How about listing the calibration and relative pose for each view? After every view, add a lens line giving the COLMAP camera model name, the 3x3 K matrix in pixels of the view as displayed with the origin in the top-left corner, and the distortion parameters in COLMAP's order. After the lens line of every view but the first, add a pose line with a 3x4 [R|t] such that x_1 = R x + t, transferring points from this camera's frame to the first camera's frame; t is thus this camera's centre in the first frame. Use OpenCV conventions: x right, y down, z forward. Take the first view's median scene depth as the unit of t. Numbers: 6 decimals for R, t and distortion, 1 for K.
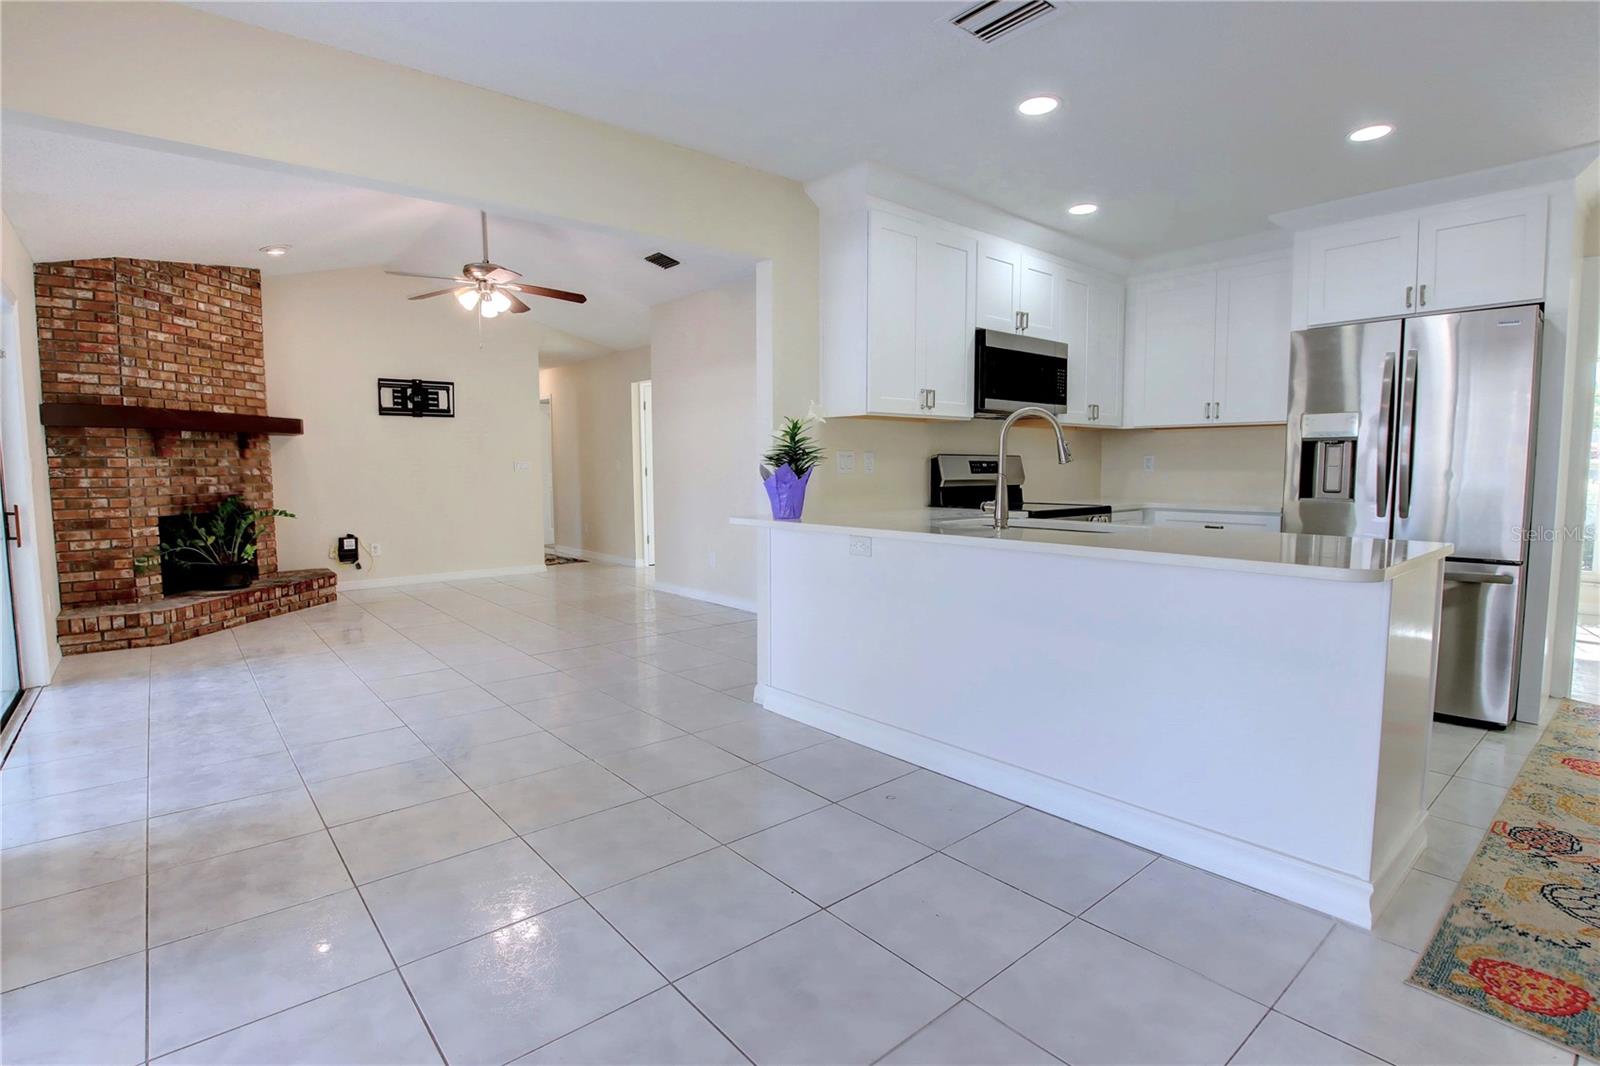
lens RADIAL K [[774.2, 0, 805.6], [0, 774.2, 533.0], [0, 0, 1]] dist [-0.035790, 0.003311]
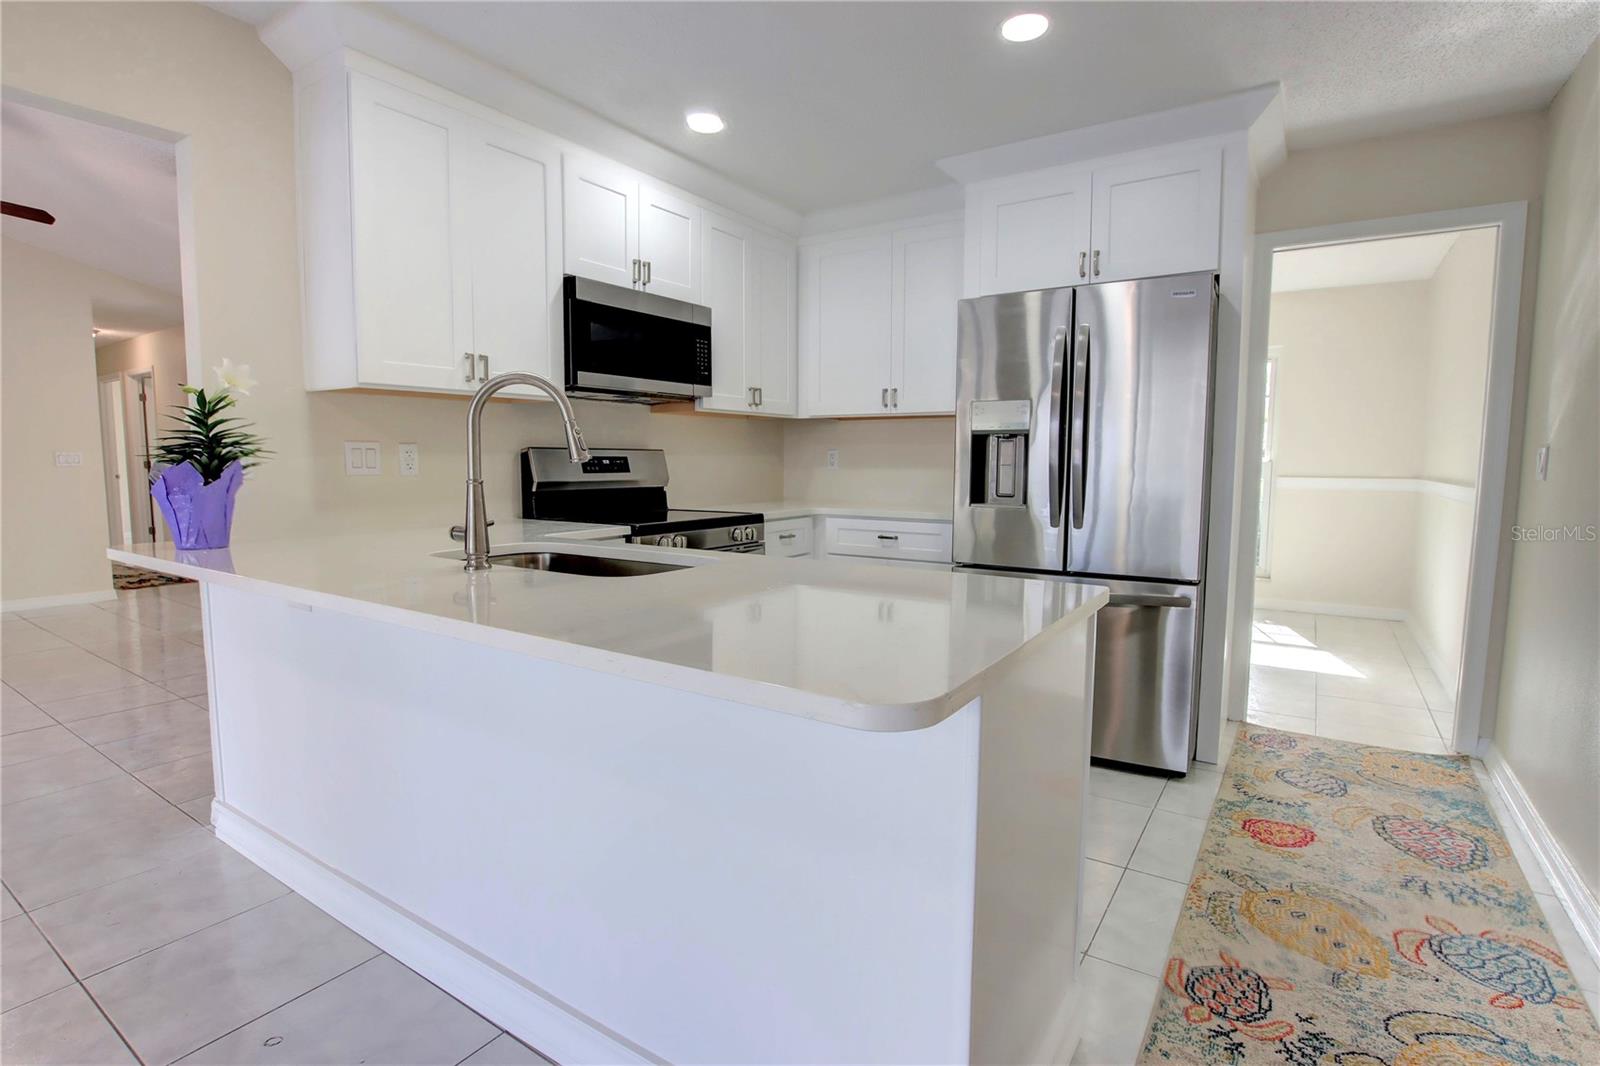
lens RADIAL K [[774.2, 0, 805.3], [0, 774.2, 531.8], [0, 0, 1]] dist [-0.035790, 0.003311]
pose [[0.959845, -0.018725, 0.279904, 0.205689], [0.016385, 0.999809, 0.010698, -0.023513], [-0.280051, -0.005682, 0.959968, 0.211900]]
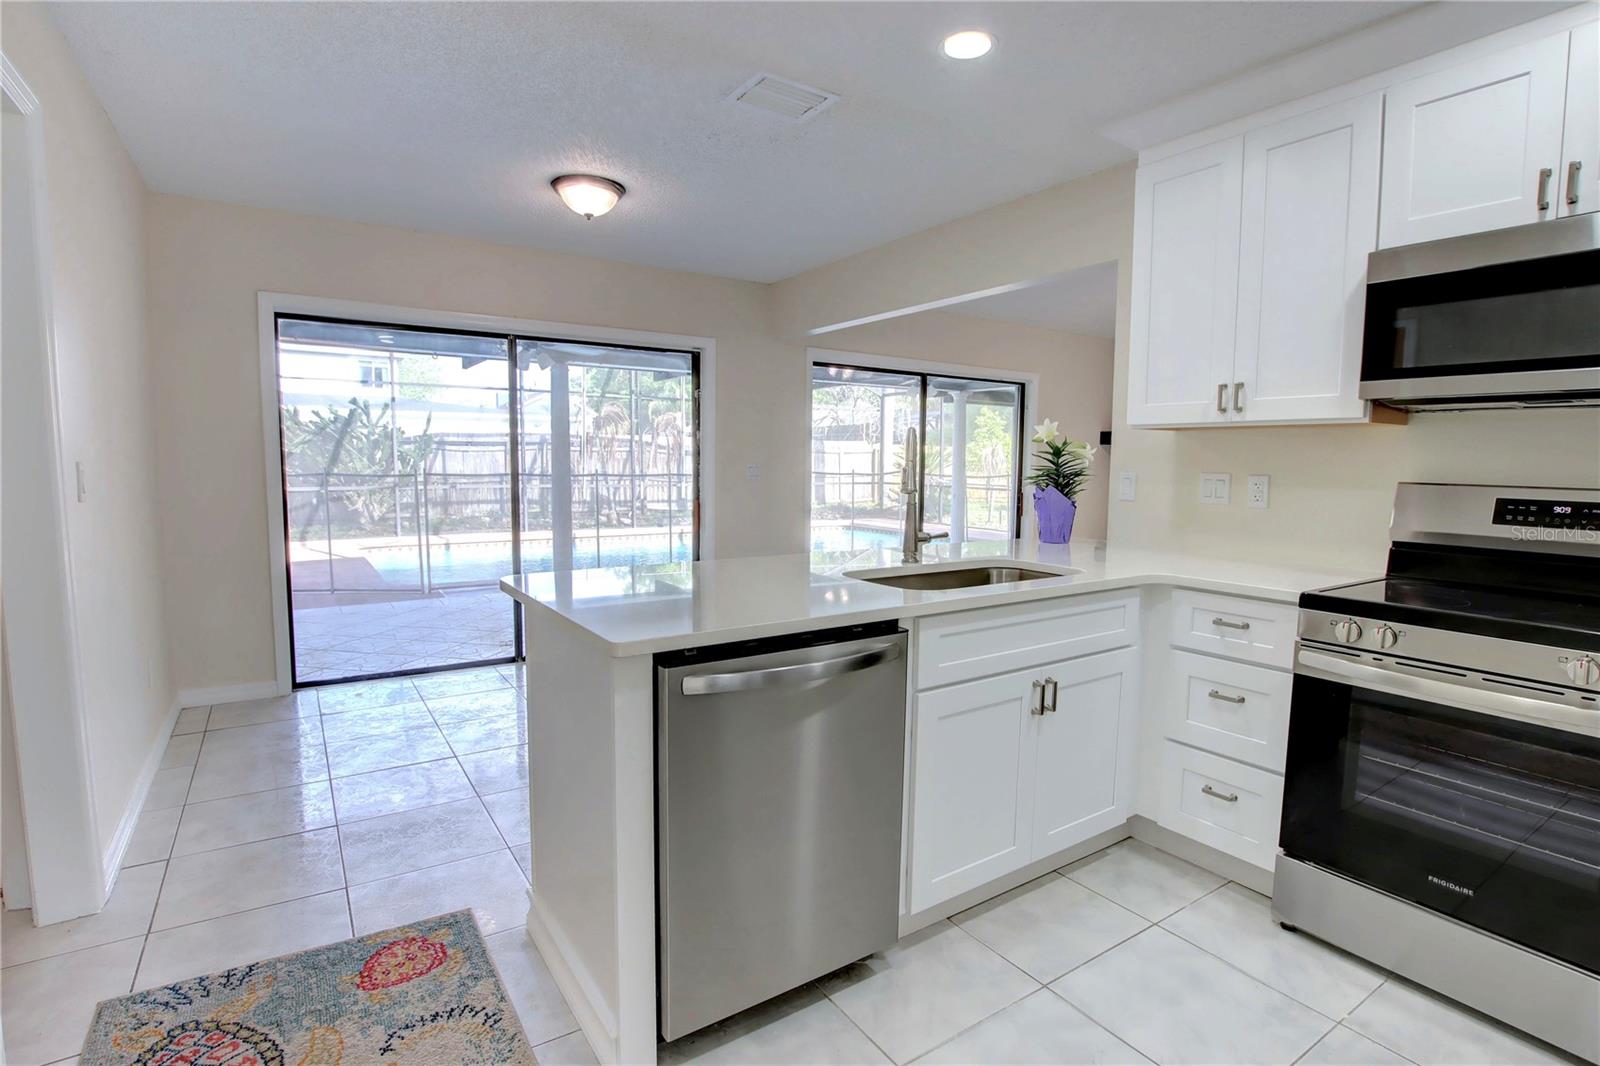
lens RADIAL K [[774.2, 0, 805.5], [0, 774.2, 535.9], [0, 0, 1]] dist [-0.035790, 0.003311]
pose [[-0.107591, 0.099303, -0.989223, 0.721920], [-0.097476, 0.989152, 0.109898, -0.077542], [0.989405, 0.108249, -0.096744, 0.599825]]
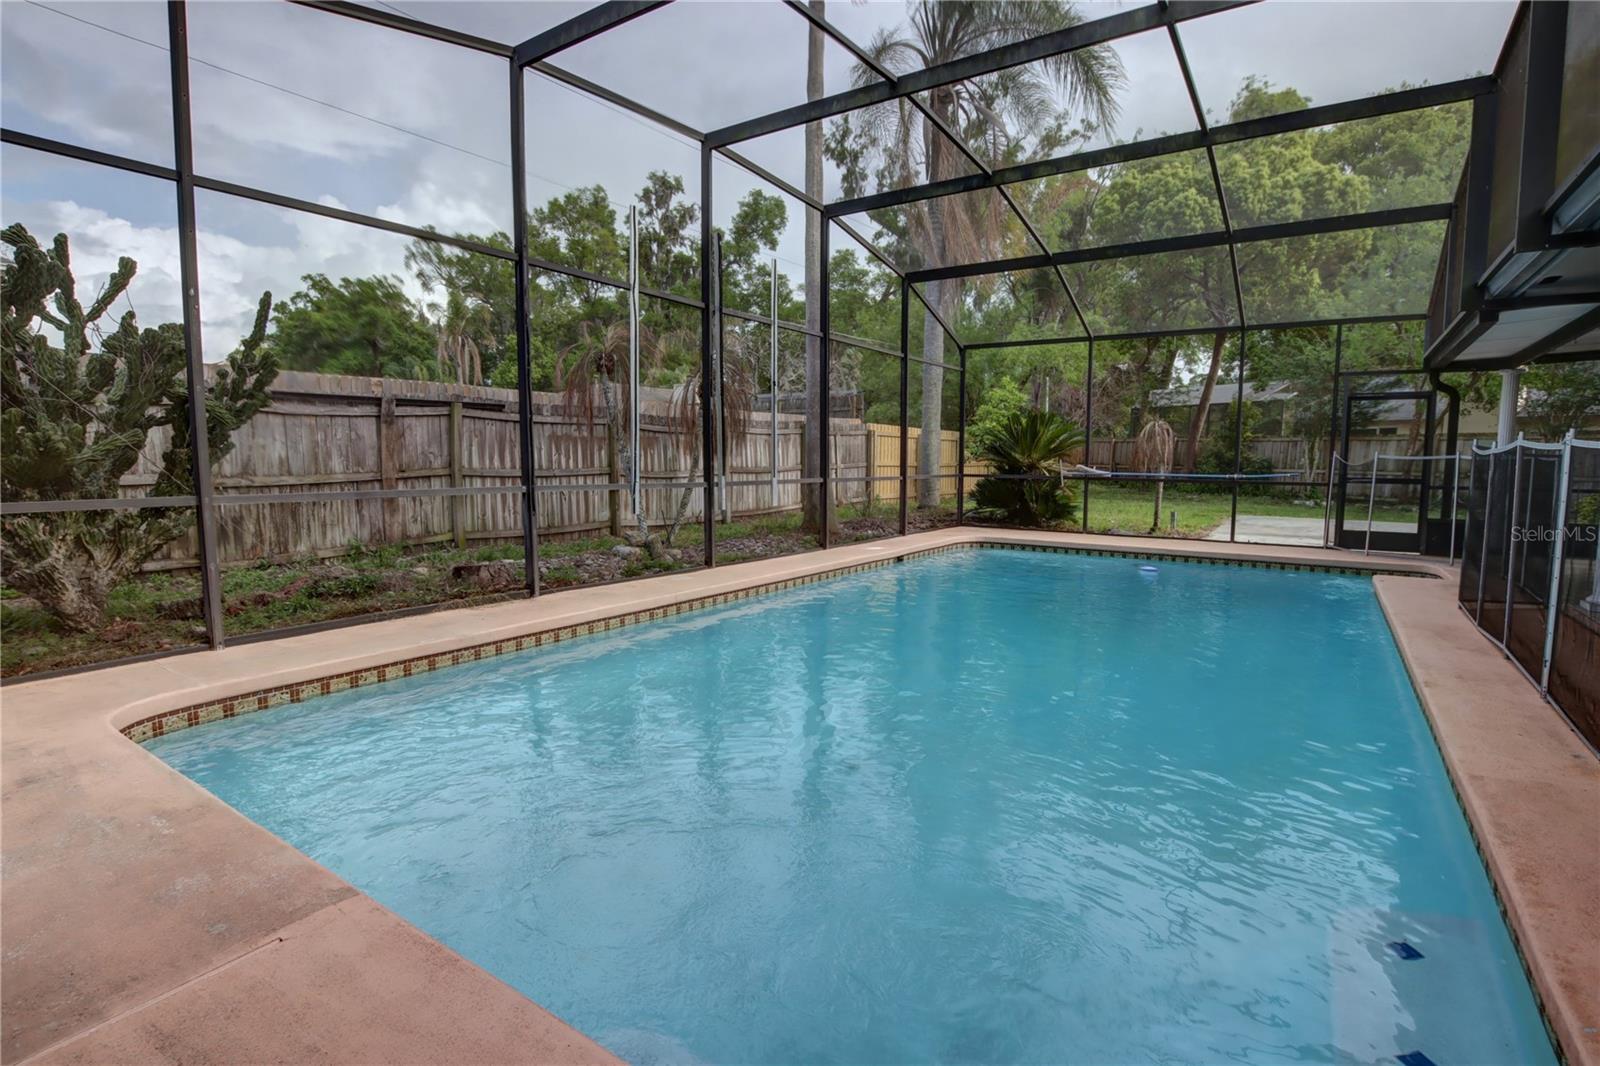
lens RADIAL K [[774.2, 0, 793.2], [0, 774.2, 537.7], [0, 0, 1]] dist [-0.035790, 0.003311]
pose [[0.266988, 0.098182, -0.958685, -0.916225], [-0.089539, 0.993021, 0.076762, 0.123874], [0.959531, 0.065345, 0.273916, -0.822645]]
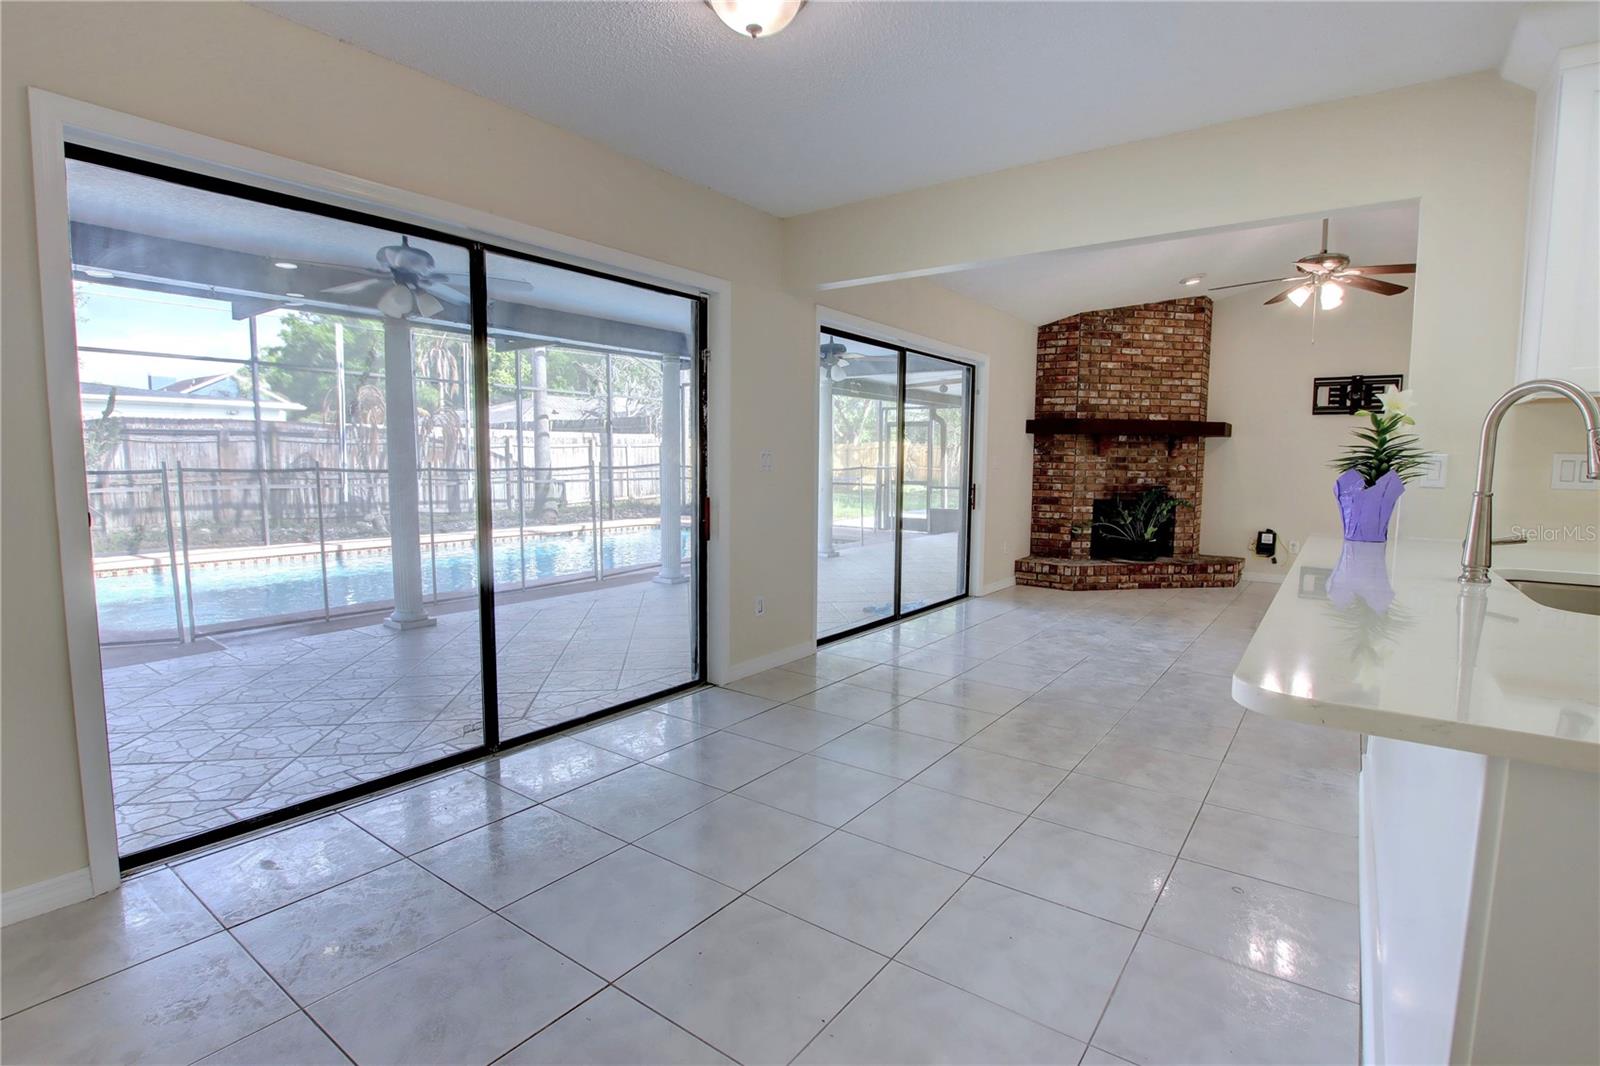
lens RADIAL K [[774.2, 0, 815.4], [0, 774.2, 532.6], [0, 0, 1]] dist [-0.035790, 0.003311]
pose [[0.230302, 0.098793, -0.968091, 0.436277], [-0.095868, 0.992297, 0.078457, -0.025922], [0.968385, 0.074740, 0.237999, 0.220414]]
